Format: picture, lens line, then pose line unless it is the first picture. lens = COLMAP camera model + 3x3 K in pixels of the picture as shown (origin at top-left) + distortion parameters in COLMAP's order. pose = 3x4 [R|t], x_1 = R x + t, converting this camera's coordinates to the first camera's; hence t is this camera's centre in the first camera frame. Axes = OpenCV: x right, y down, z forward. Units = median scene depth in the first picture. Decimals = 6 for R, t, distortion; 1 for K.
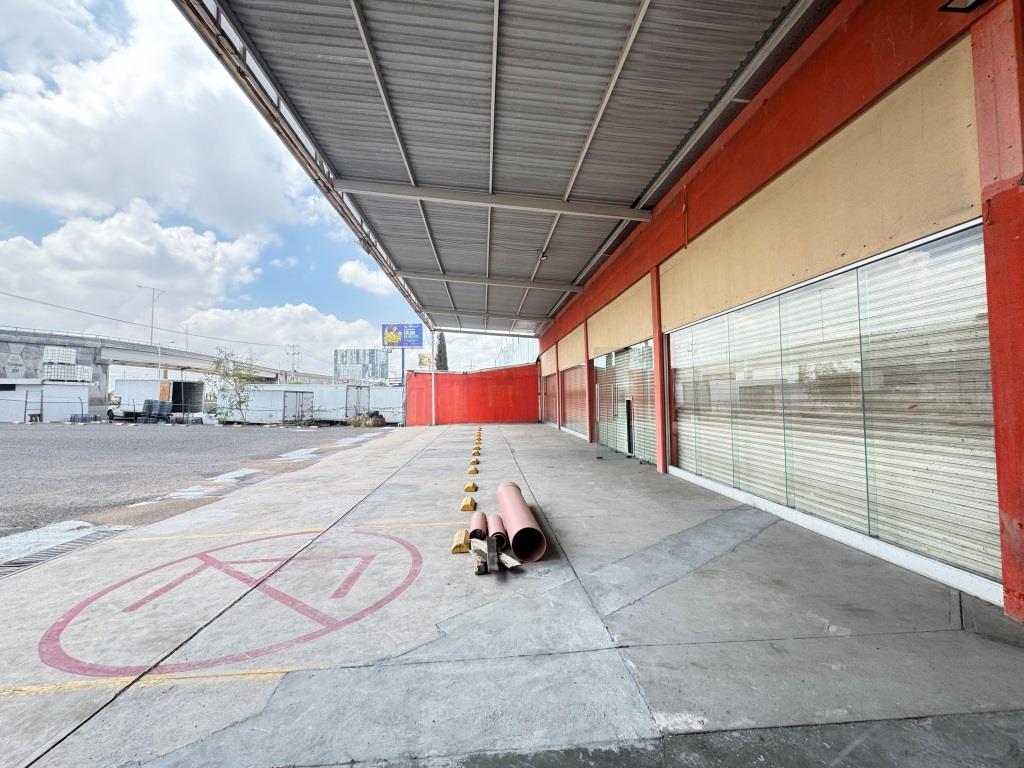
lens RADIAL K [[411.2, 0, 515.7], [0, 411.2, 372.1], [0, 0, 1]] dist [-0.003434, 0.000697]
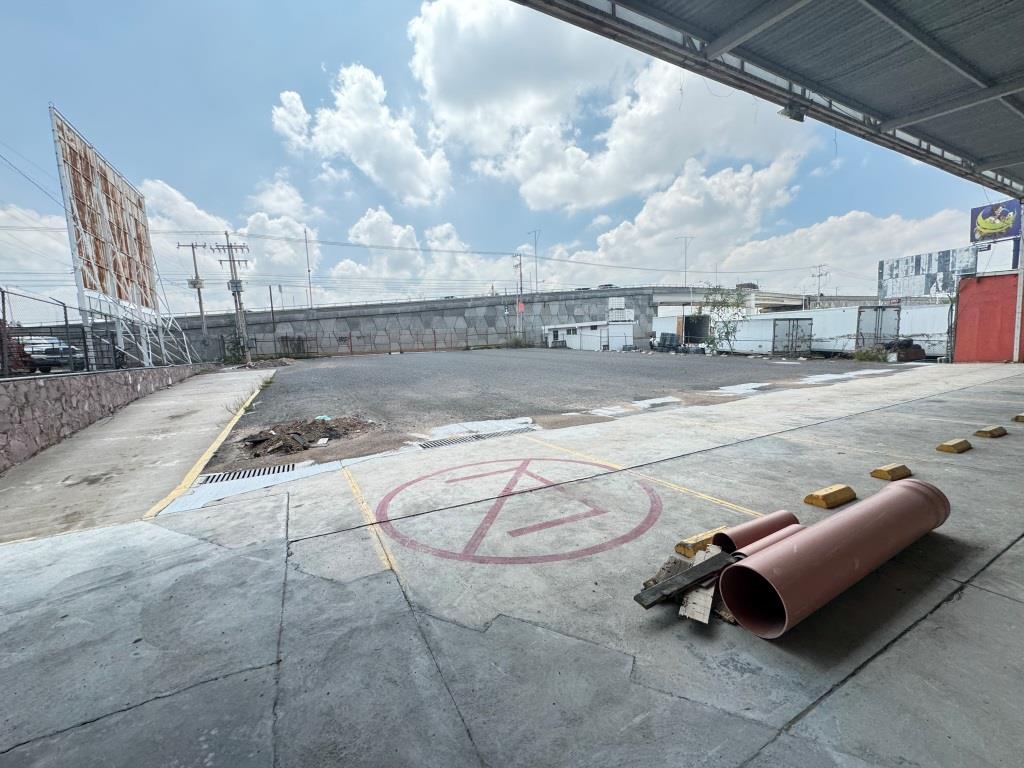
lens RADIAL K [[411.2, 0, 510.7], [0, 411.2, 381.2], [0, 0, 1]] dist [-0.003434, 0.000697]
pose [[0.391153, 0.079692, -0.916869, 0.170454], [0.097718, 0.987016, 0.127478, 0.023596], [0.915123, -0.139458, 0.378287, 0.263233]]
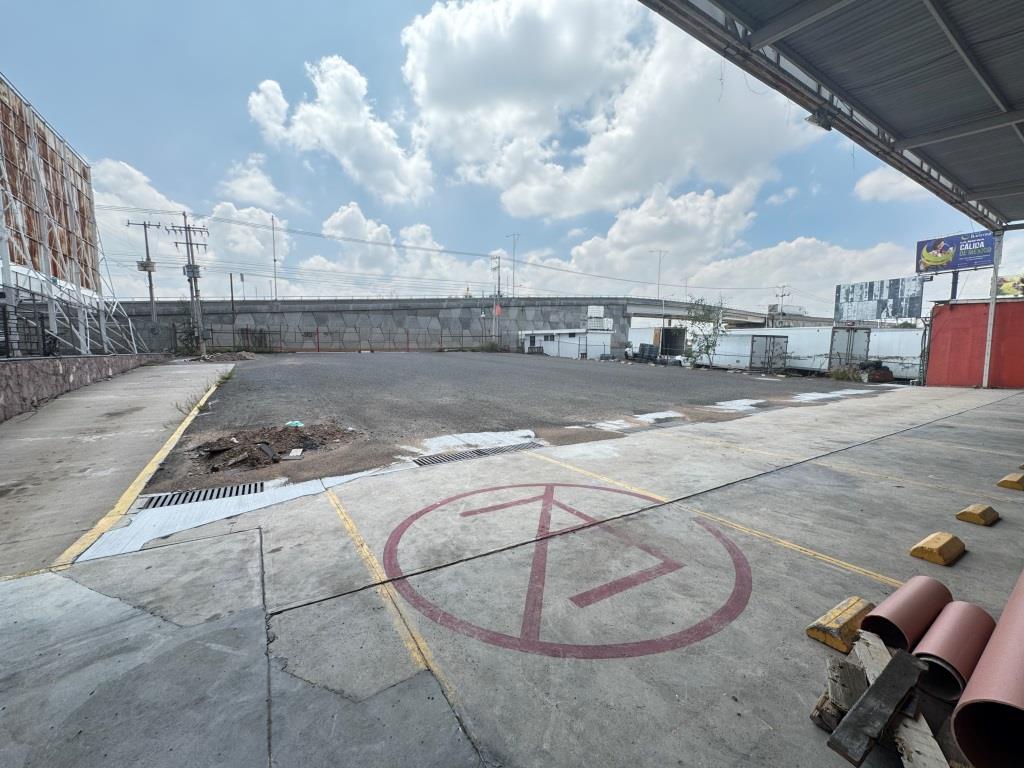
lens RADIAL K [[411.2, 0, 510.1], [0, 411.2, 381.6], [0, 0, 1]] dist [-0.003434, 0.000697]
pose [[0.457982, 0.087788, -0.884616, 0.051061], [0.049372, 0.991064, 0.123913, 0.021622], [0.887589, -0.100425, 0.449556, 0.233462]]
